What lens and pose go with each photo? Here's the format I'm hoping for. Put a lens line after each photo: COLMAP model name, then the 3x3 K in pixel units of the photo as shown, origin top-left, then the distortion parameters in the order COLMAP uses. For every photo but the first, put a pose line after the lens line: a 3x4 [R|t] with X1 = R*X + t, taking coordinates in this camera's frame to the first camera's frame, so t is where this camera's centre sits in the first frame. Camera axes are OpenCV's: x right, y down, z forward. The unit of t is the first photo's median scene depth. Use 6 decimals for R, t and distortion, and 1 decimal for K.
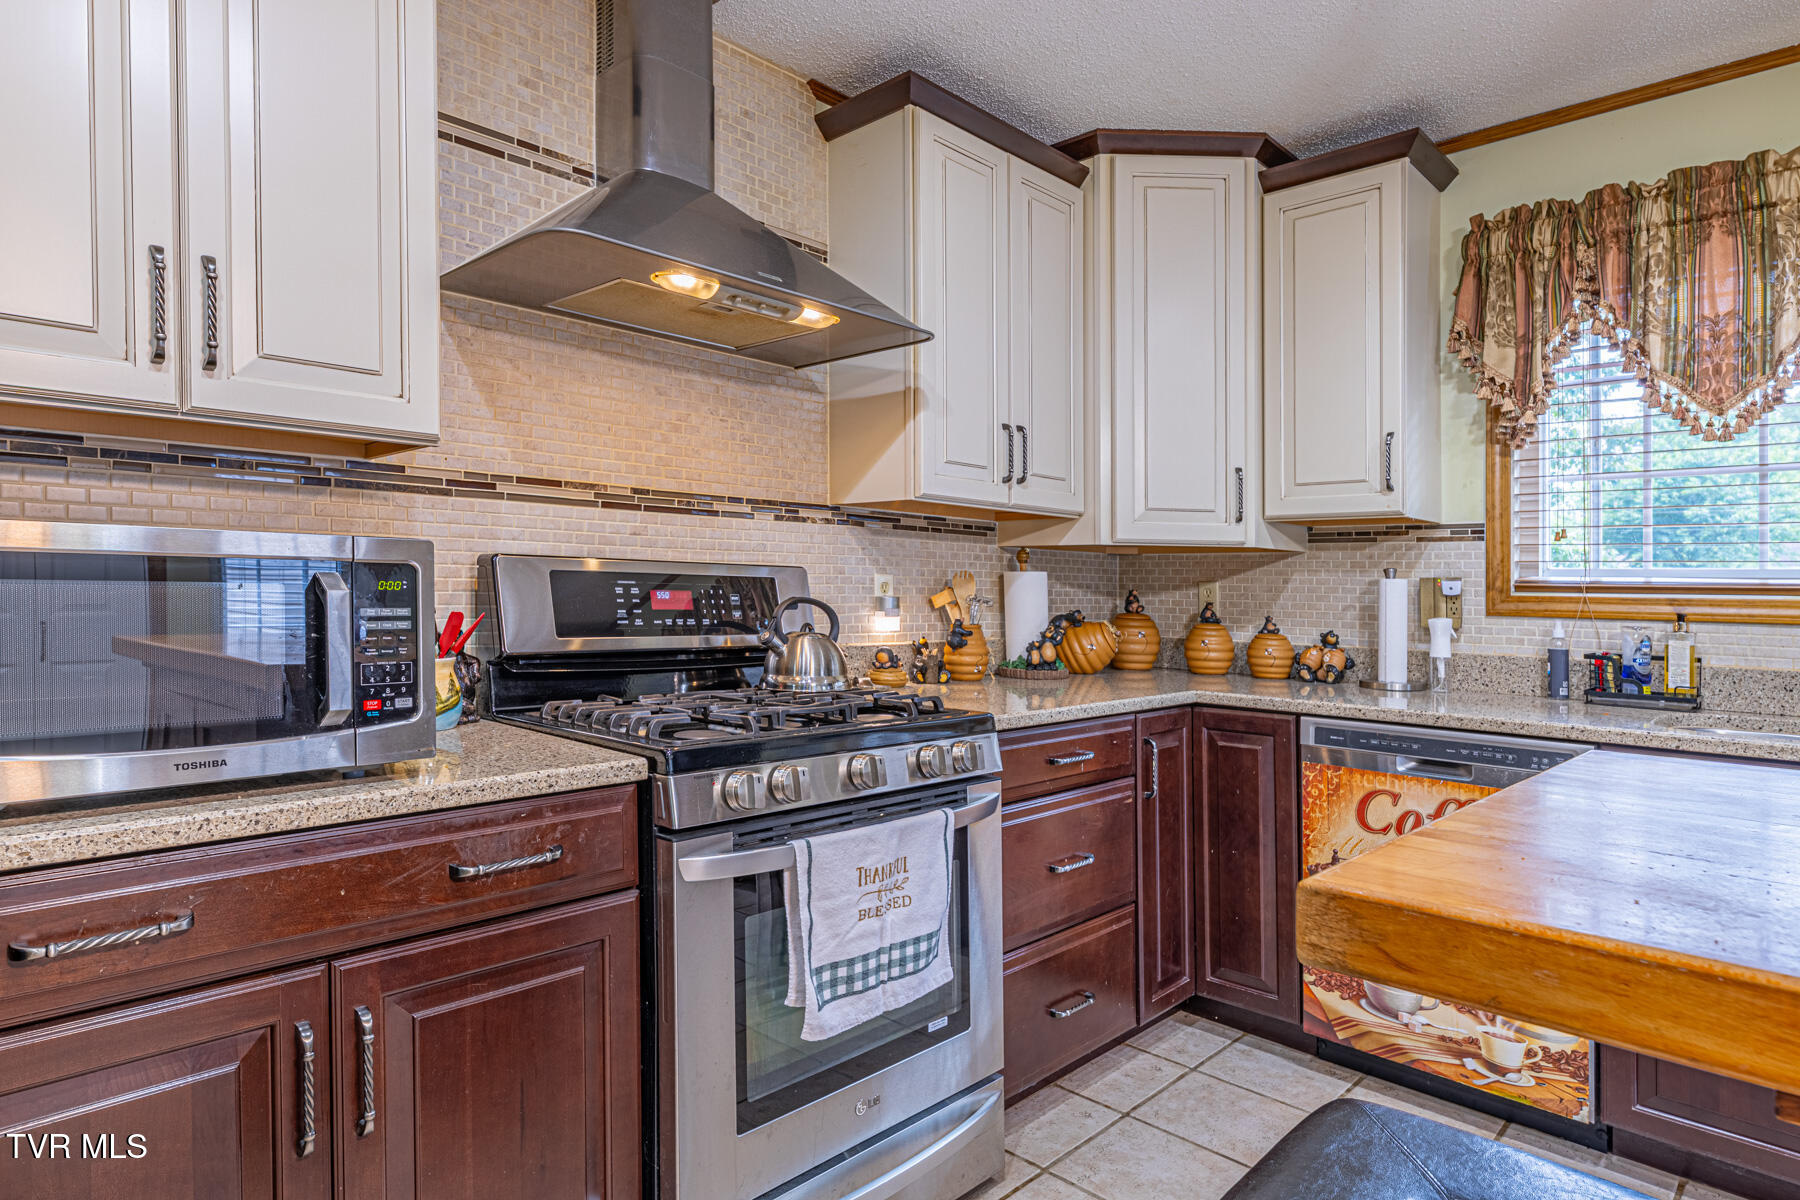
lens RADIAL K [[1017.1, 0, 895.8], [0, 1017.1, 579.0], [0, 0, 1]] dist [-0.000400, 0.000450]
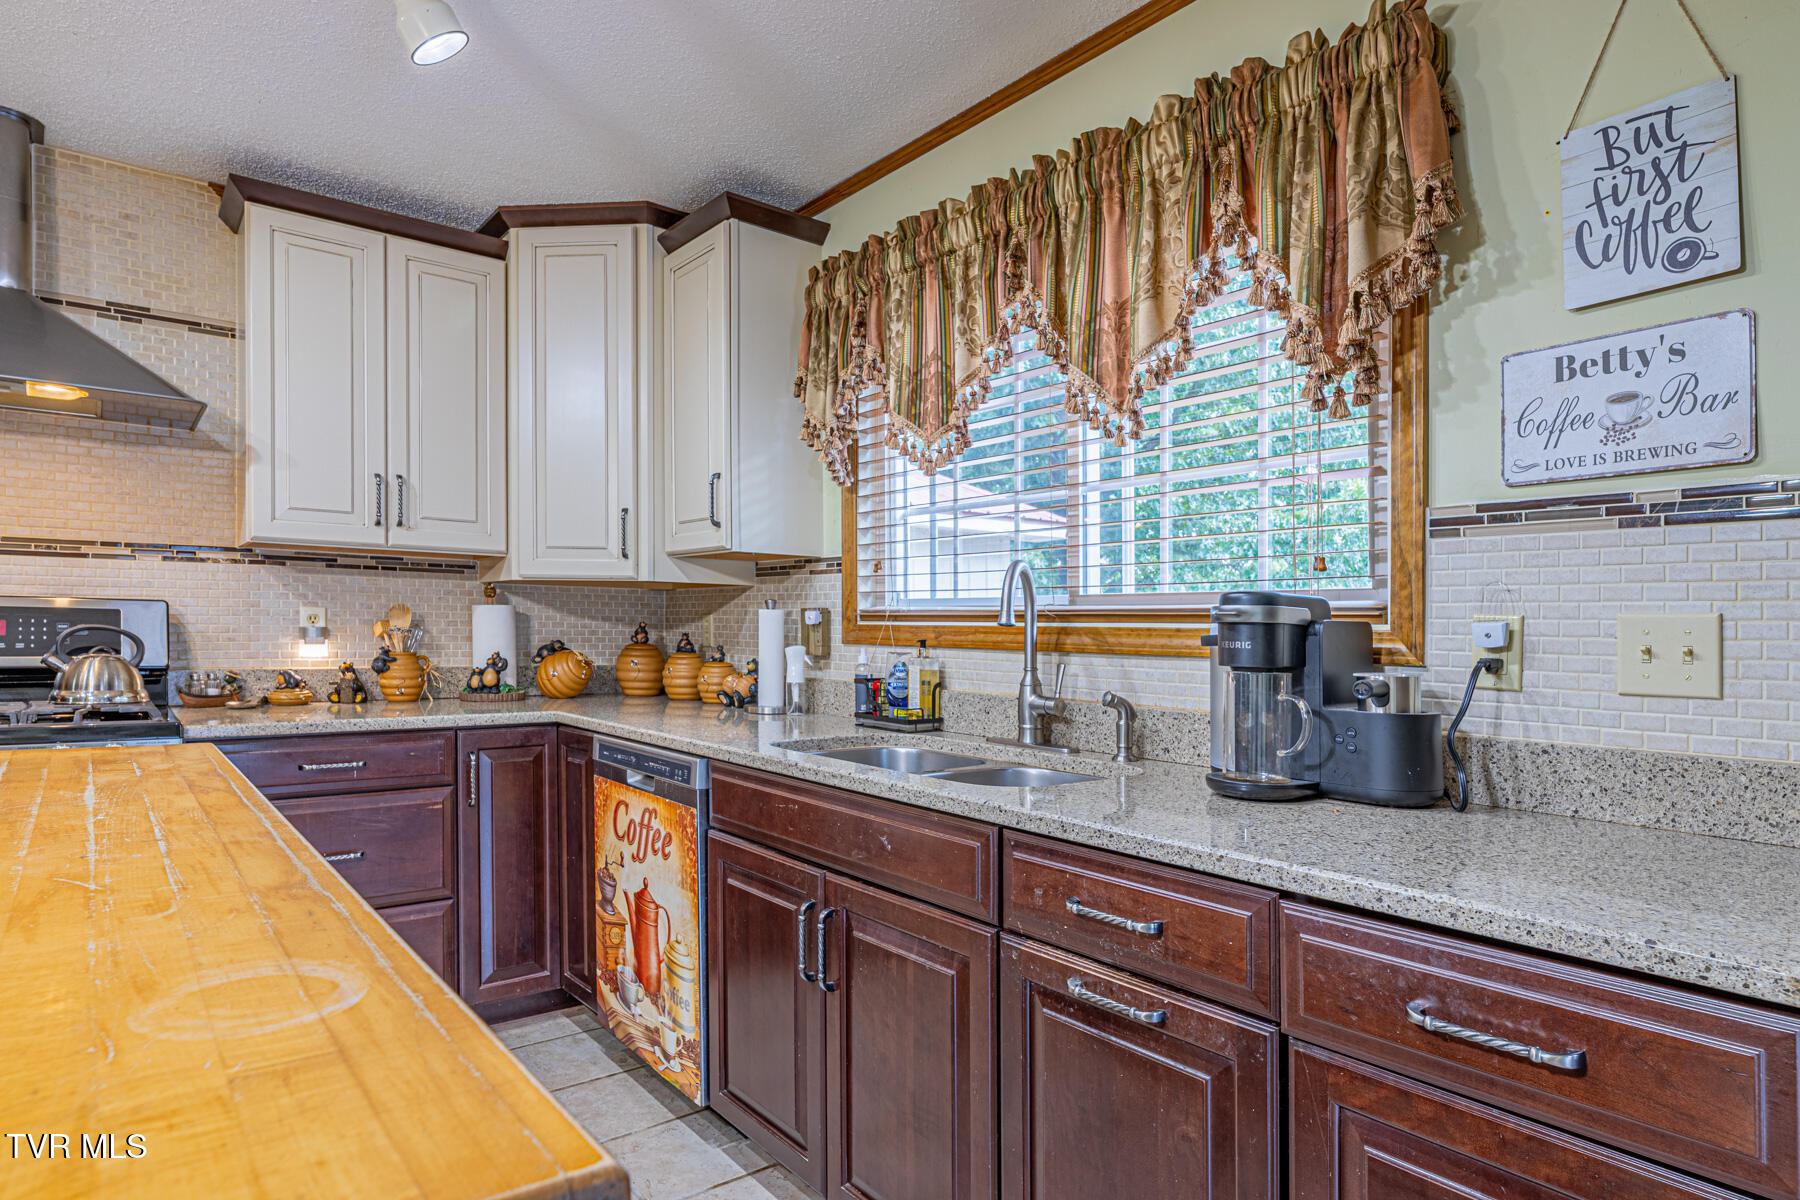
lens RADIAL K [[1005.8, 0, 884.0], [0, 1005.8, 614.2], [0, 0, 1]] dist [0.002335, 0.001646]
pose [[0.990646, -0.004152, -0.136393, 0.821229], [0.003259, 0.999972, -0.006771, 0.013507], [0.136417, 0.006263, 0.990632, -0.034259]]
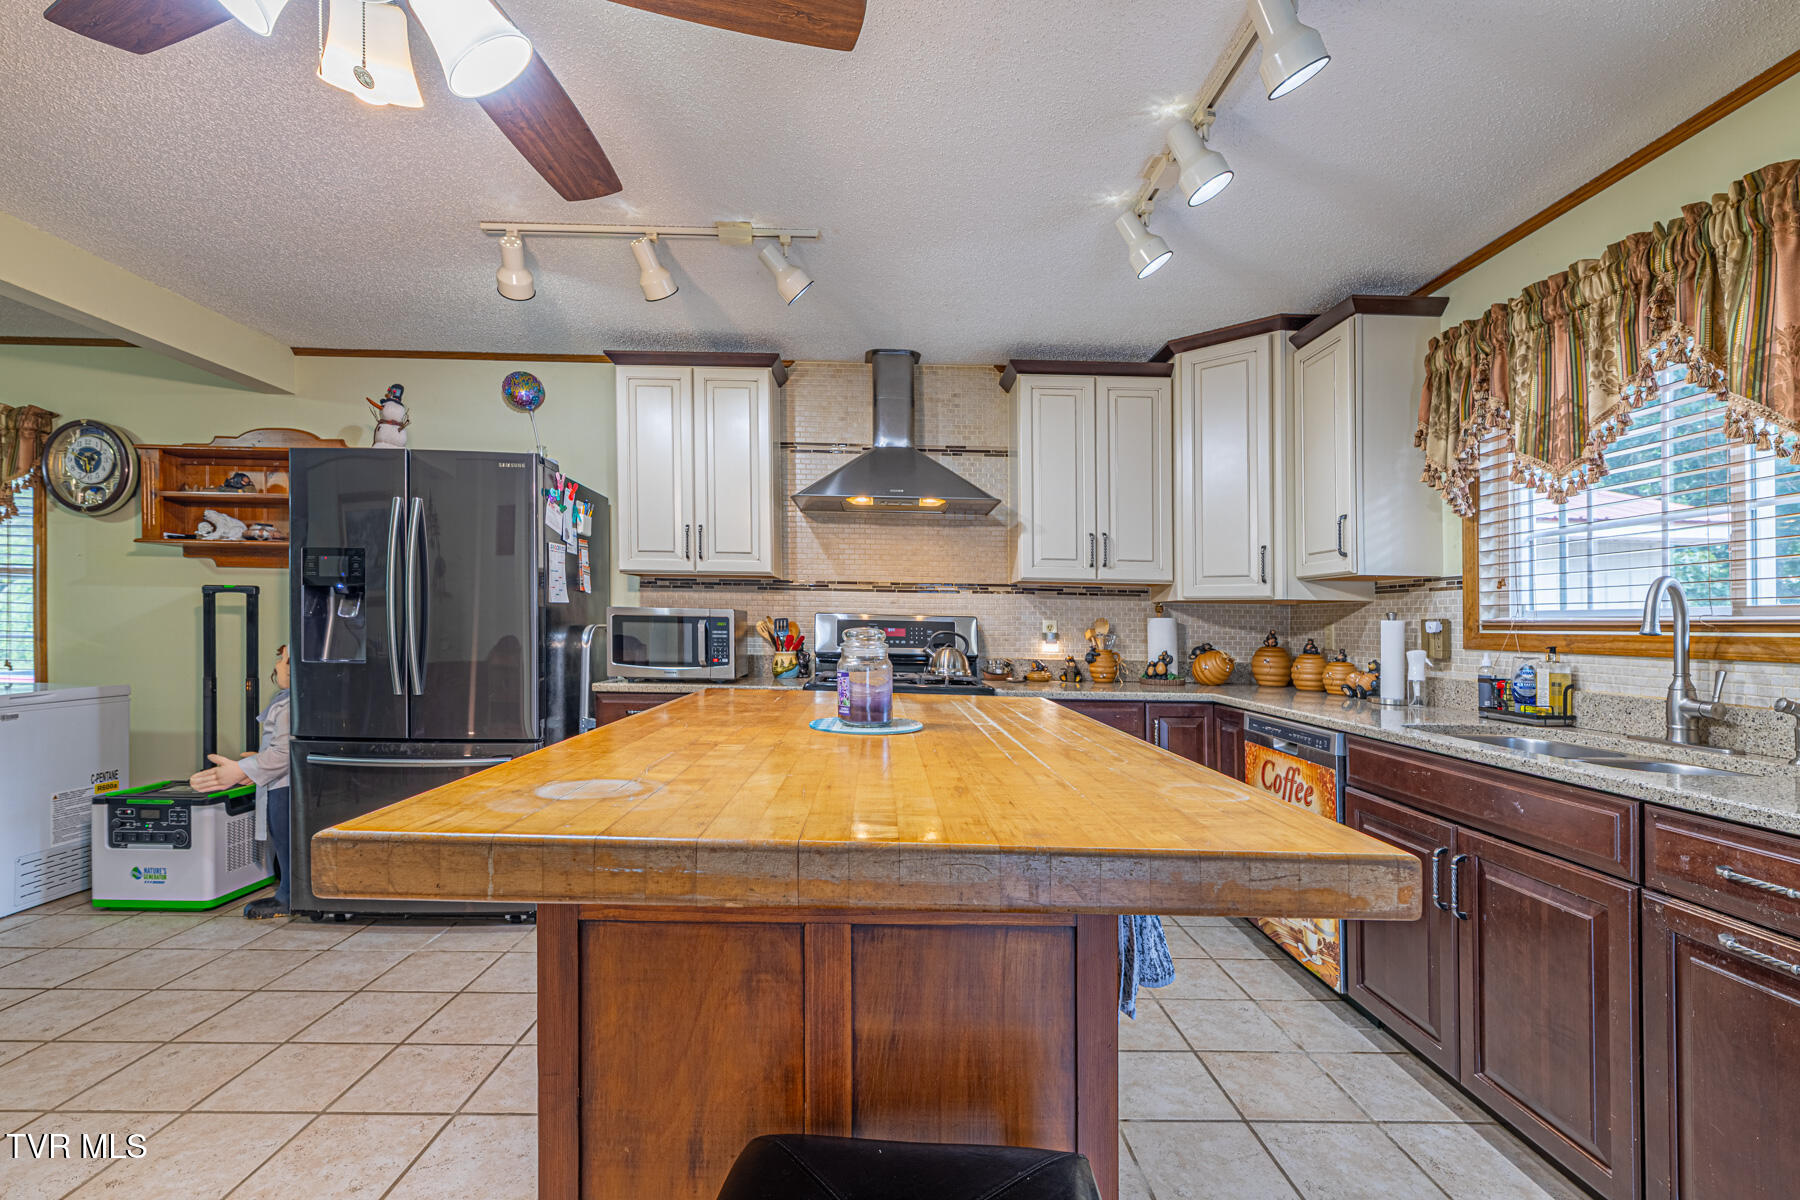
lens RADIAL K [[801.3, 0, 893.1], [0, 801.3, 621.2], [0, 0, 1]] dist [0.002974, -0.000778]
pose [[0.711511, -0.007960, -0.702630, 0.831213], [0.001069, 0.999947, -0.010246, 0.011853], [0.702674, 0.006539, 0.711482, -0.215216]]
